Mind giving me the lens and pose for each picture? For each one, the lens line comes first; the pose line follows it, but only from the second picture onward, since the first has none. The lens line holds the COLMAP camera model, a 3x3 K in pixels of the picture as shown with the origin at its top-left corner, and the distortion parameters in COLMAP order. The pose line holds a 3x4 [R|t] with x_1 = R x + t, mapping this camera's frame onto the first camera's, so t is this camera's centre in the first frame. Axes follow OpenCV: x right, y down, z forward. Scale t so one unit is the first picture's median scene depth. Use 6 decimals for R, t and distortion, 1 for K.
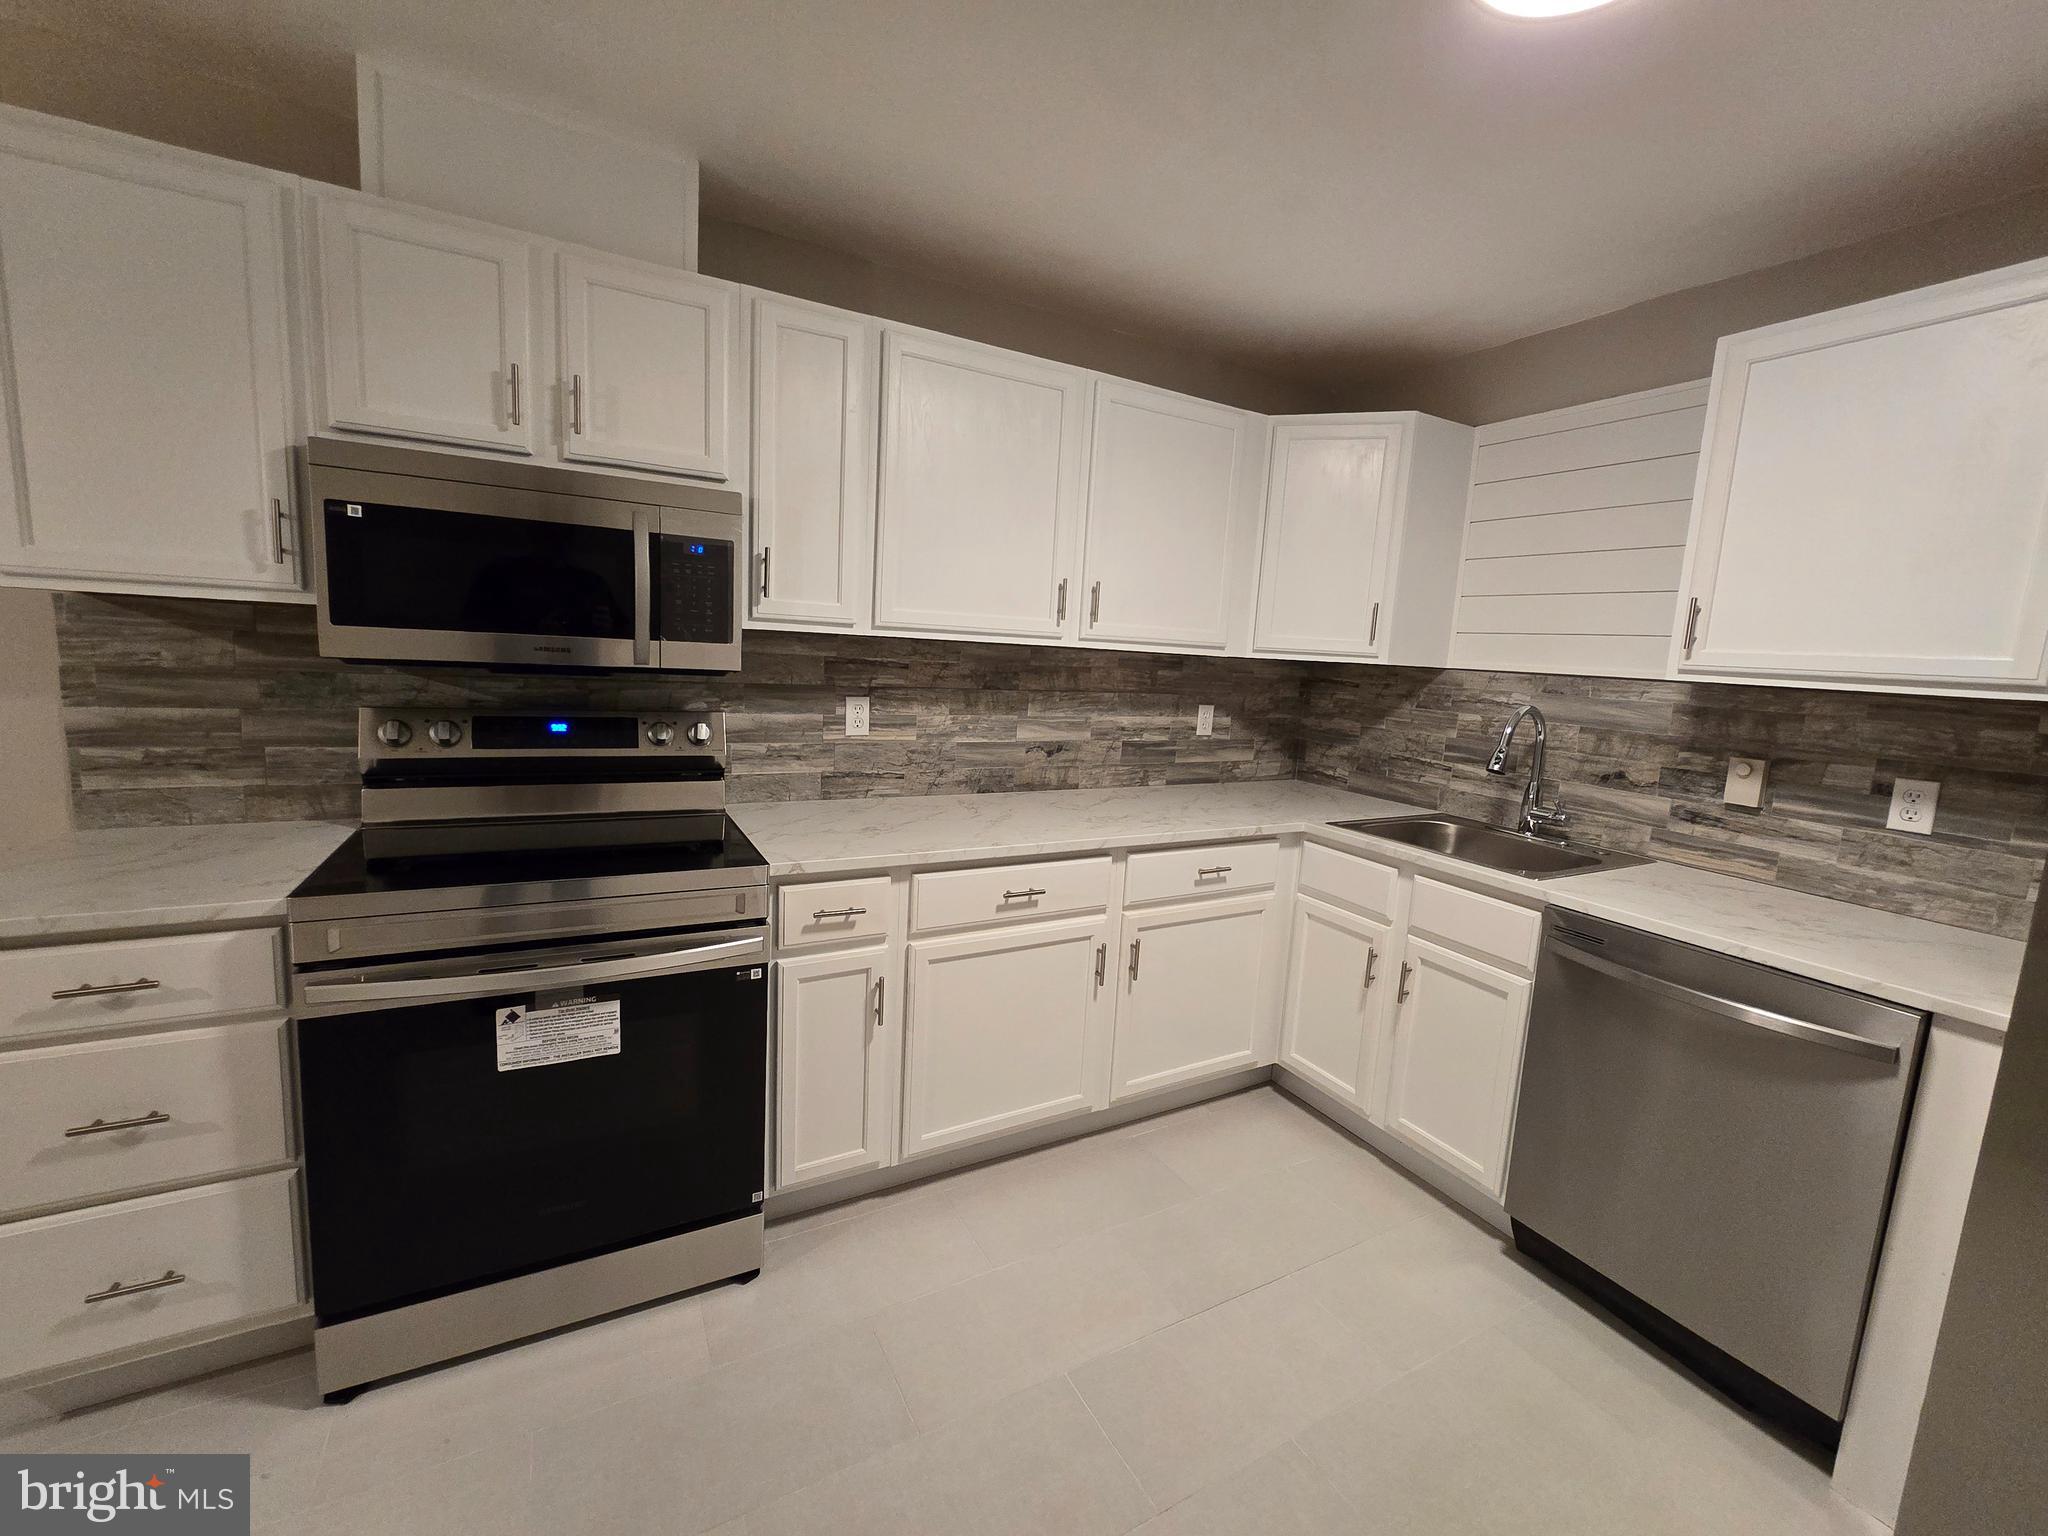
lens RADIAL K [[836.9, 0, 1027.6], [0, 836.9, 758.6], [0, 0, 1]] dist [-0.003296, 0.000672]
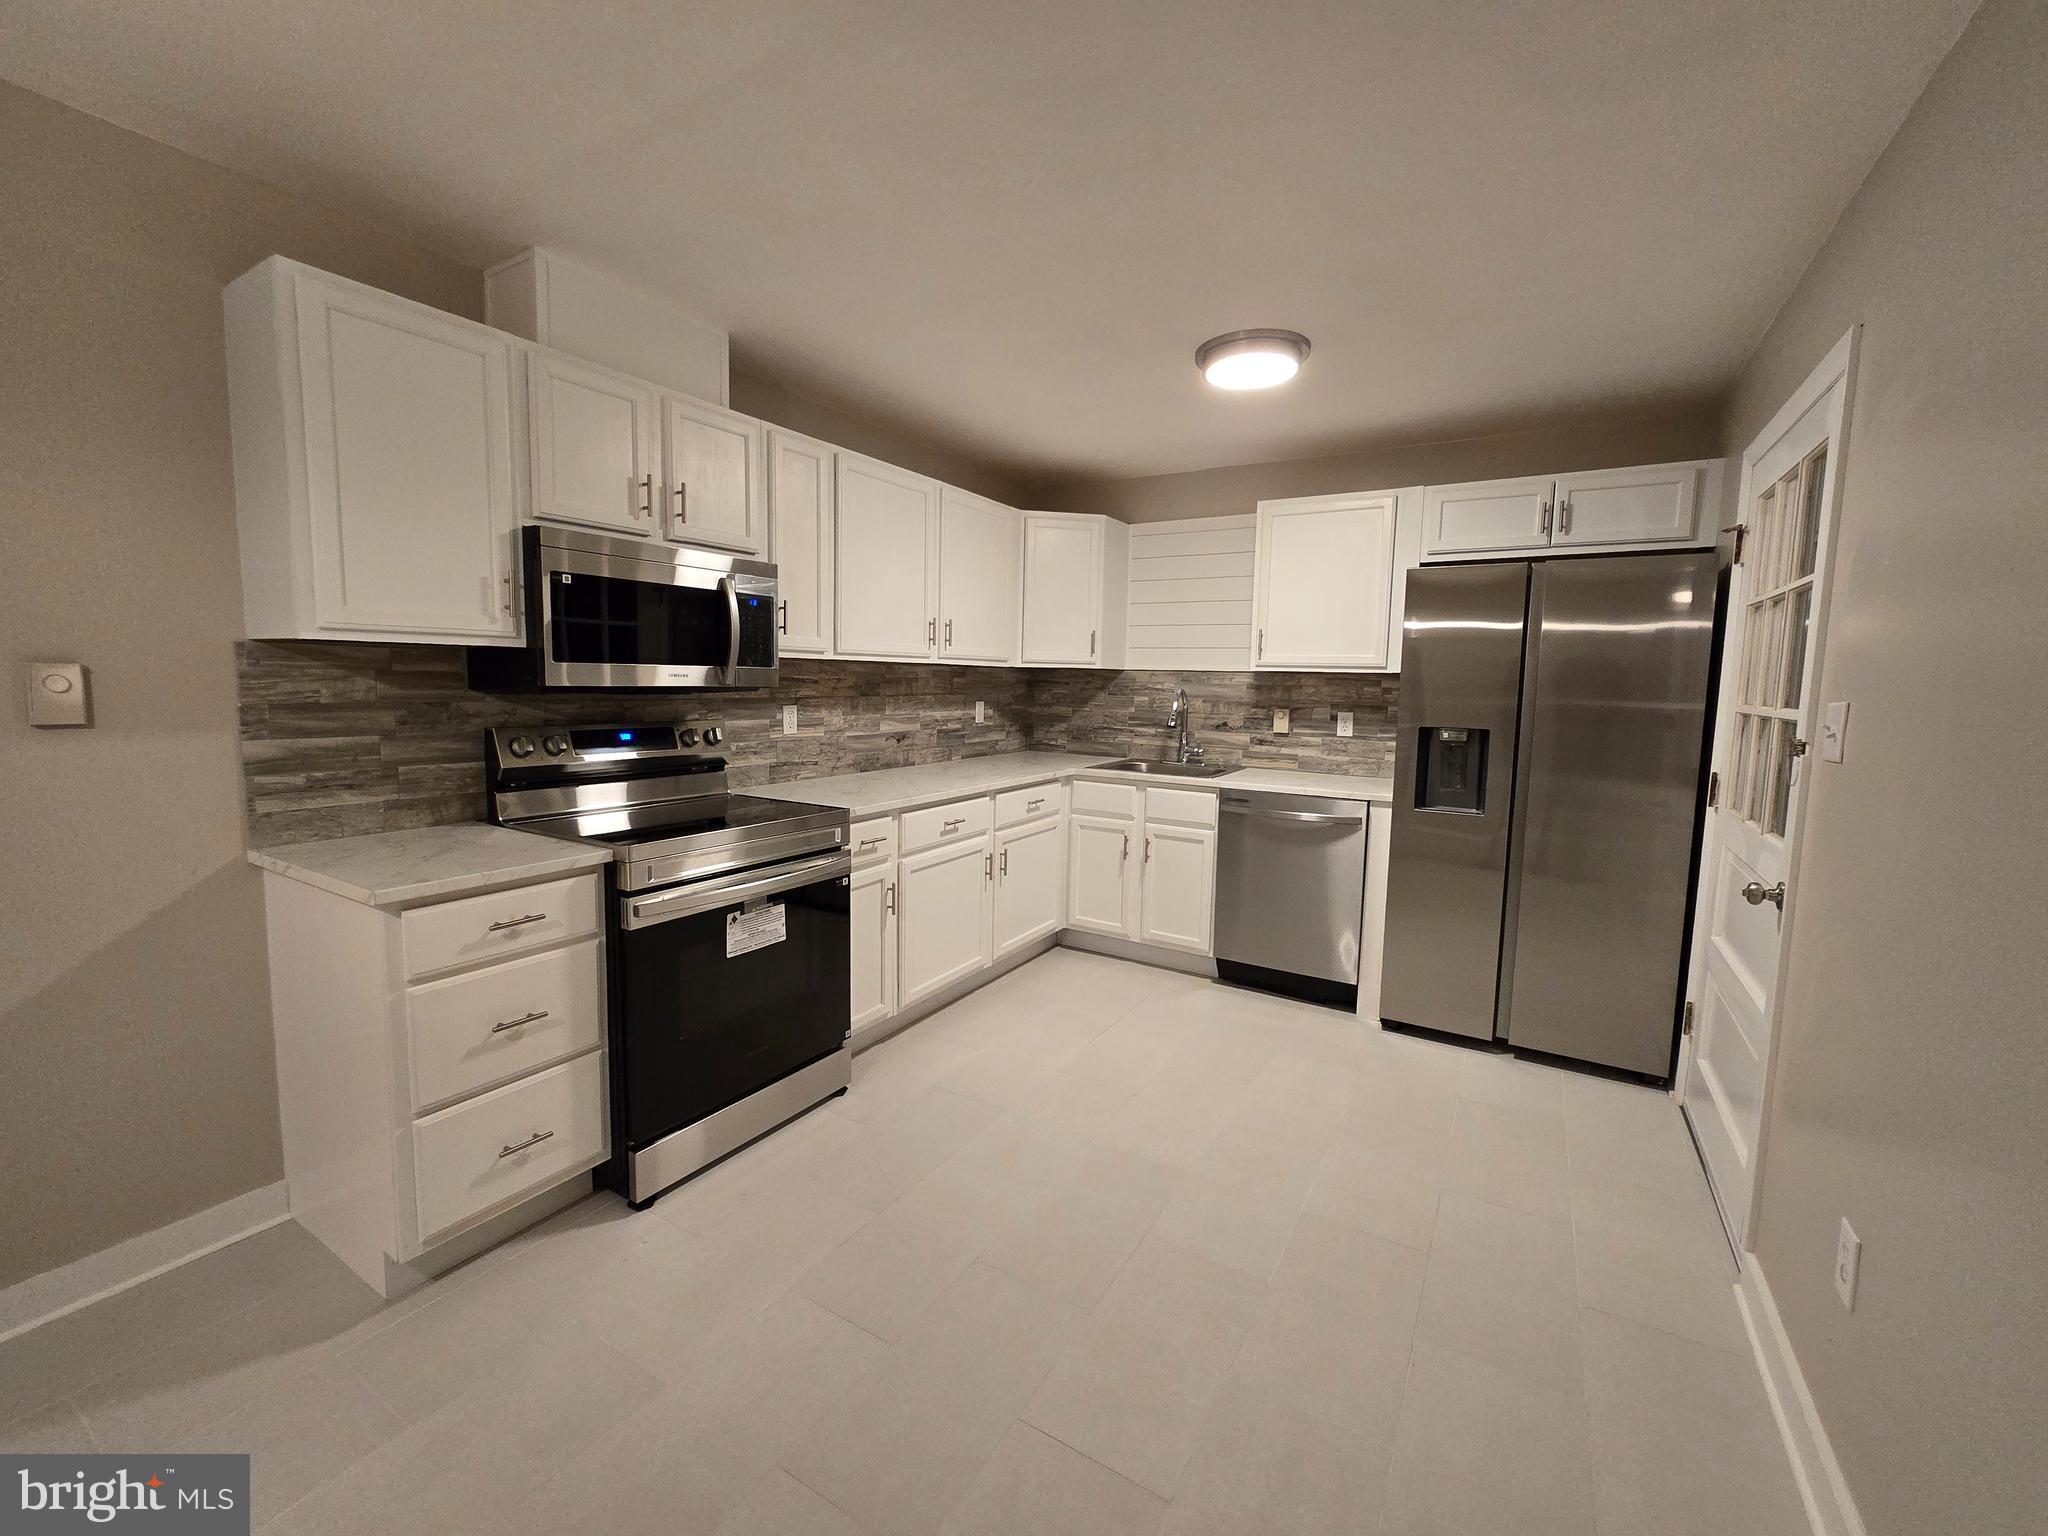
lens RADIAL K [[836.9, 0, 1027.6], [0, 836.9, 758.6], [0, 0, 1]] dist [-0.003296, 0.000672]
pose [[0.865308, -0.086356, 0.493746, -0.646979], [0.094823, 0.995463, 0.007924, 0.044467], [-0.492190, 0.039962, 0.869570, -0.422297]]
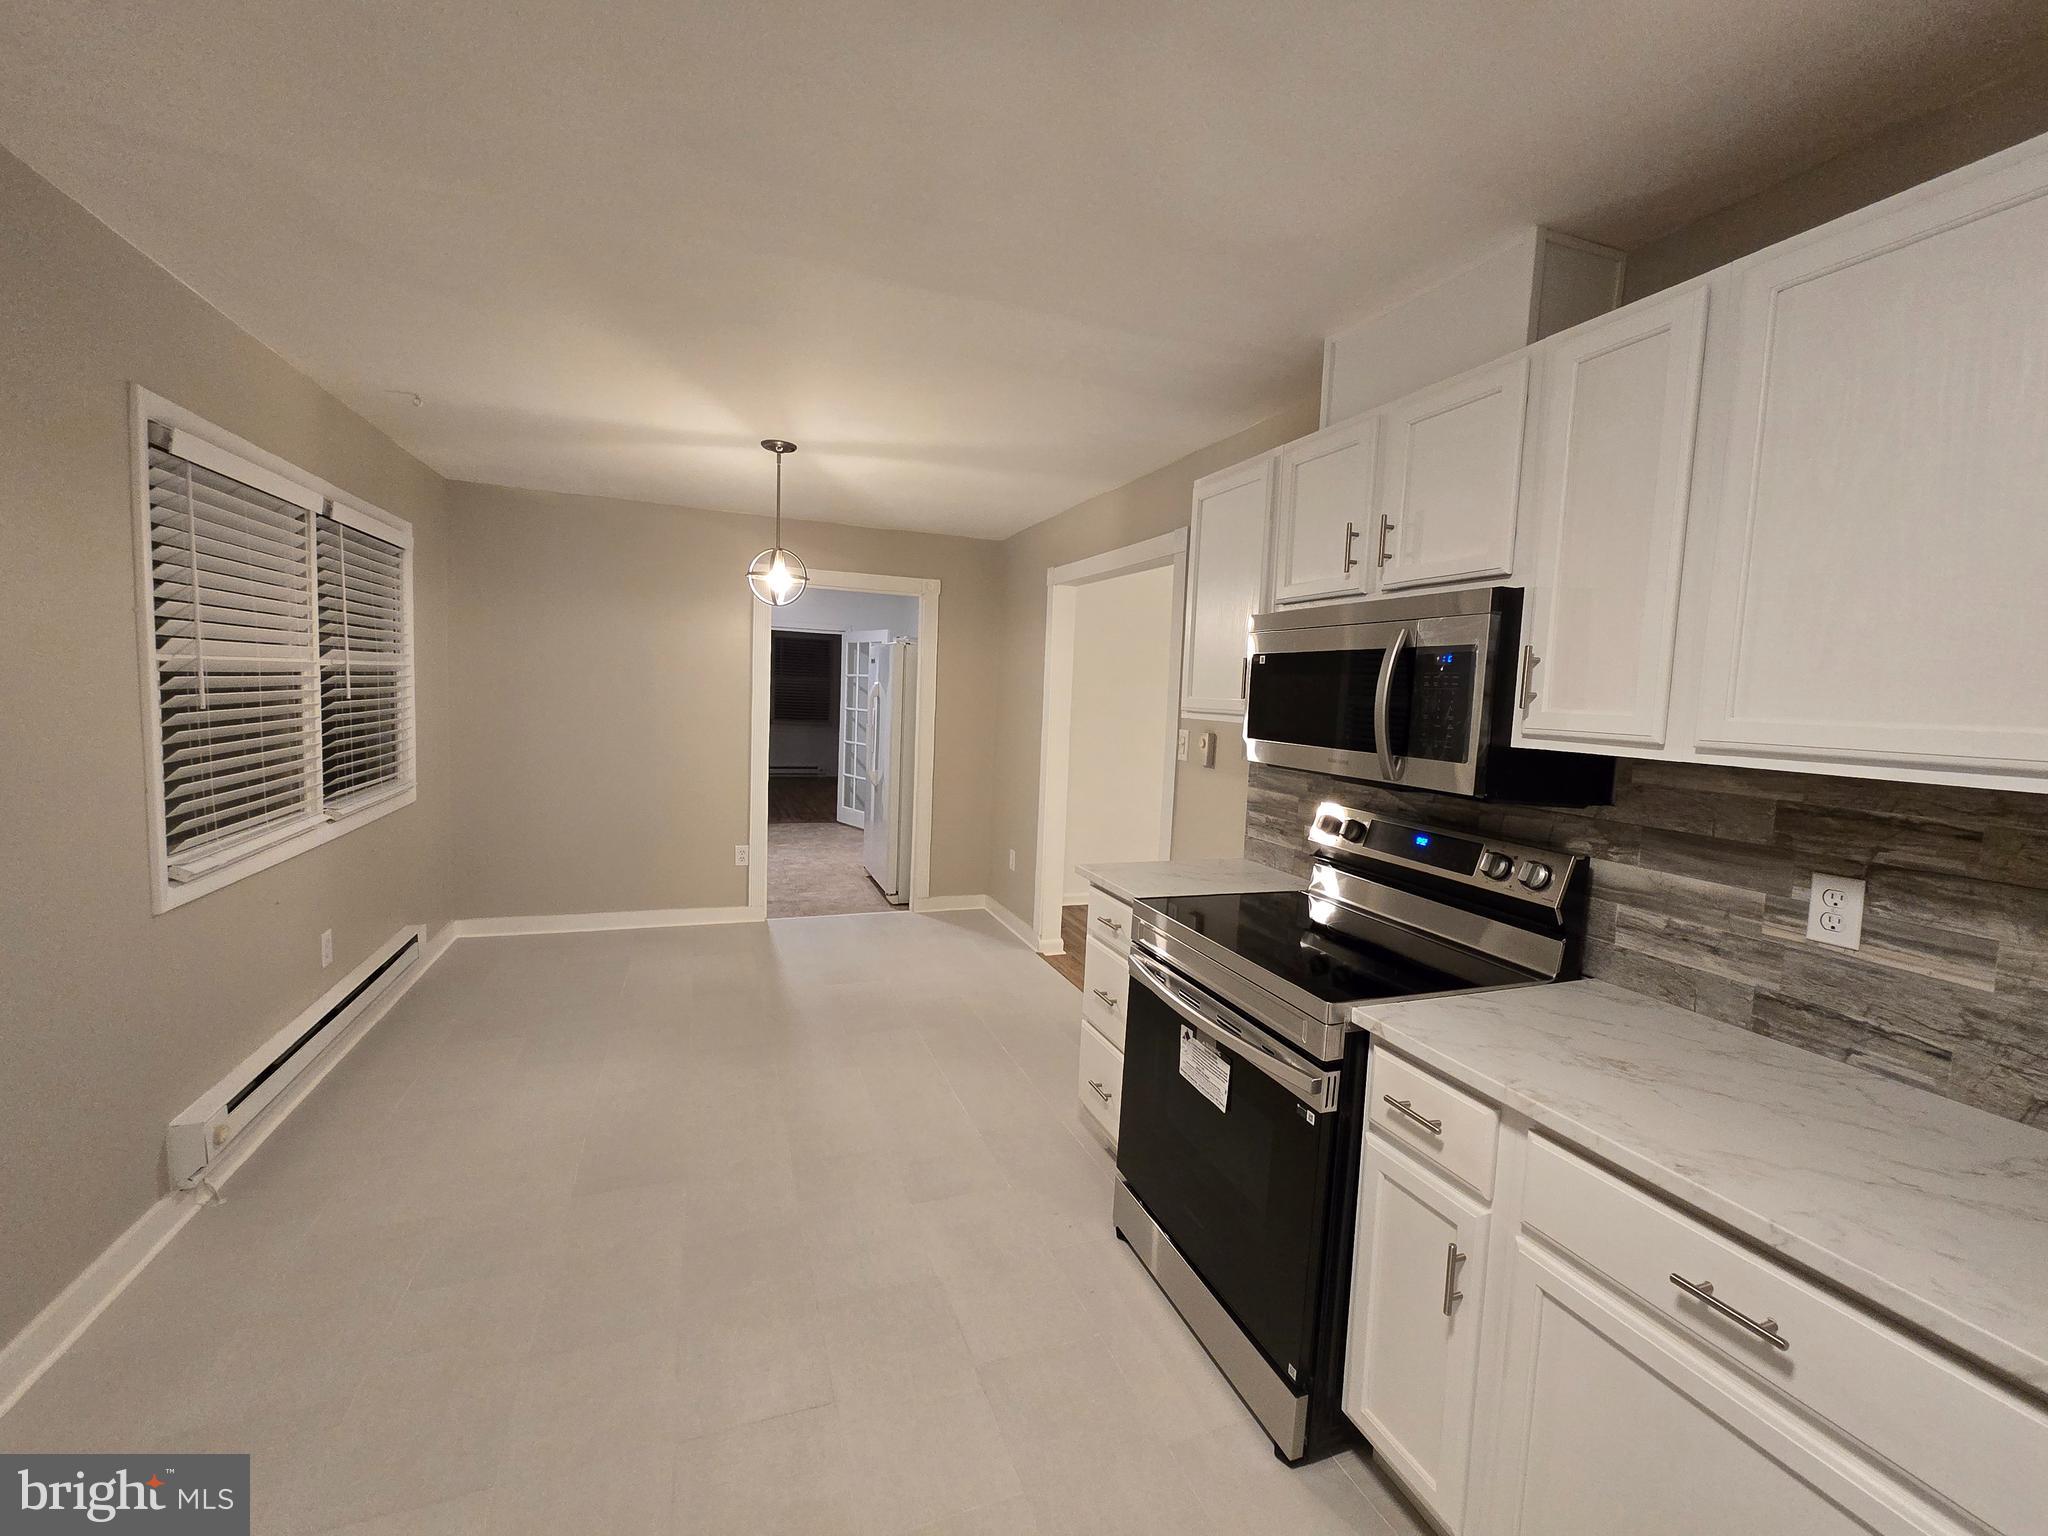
lens RADIAL K [[836.9, 0, 1027.6], [0, 836.9, 758.6], [0, 0, 1]] dist [-0.003296, 0.000672]
pose [[-0.133328, 0.019158, -0.990887, 0.507567], [-0.184606, 0.981835, 0.043823, -0.089997], [0.973727, 0.188766, -0.127369, 0.622883]]
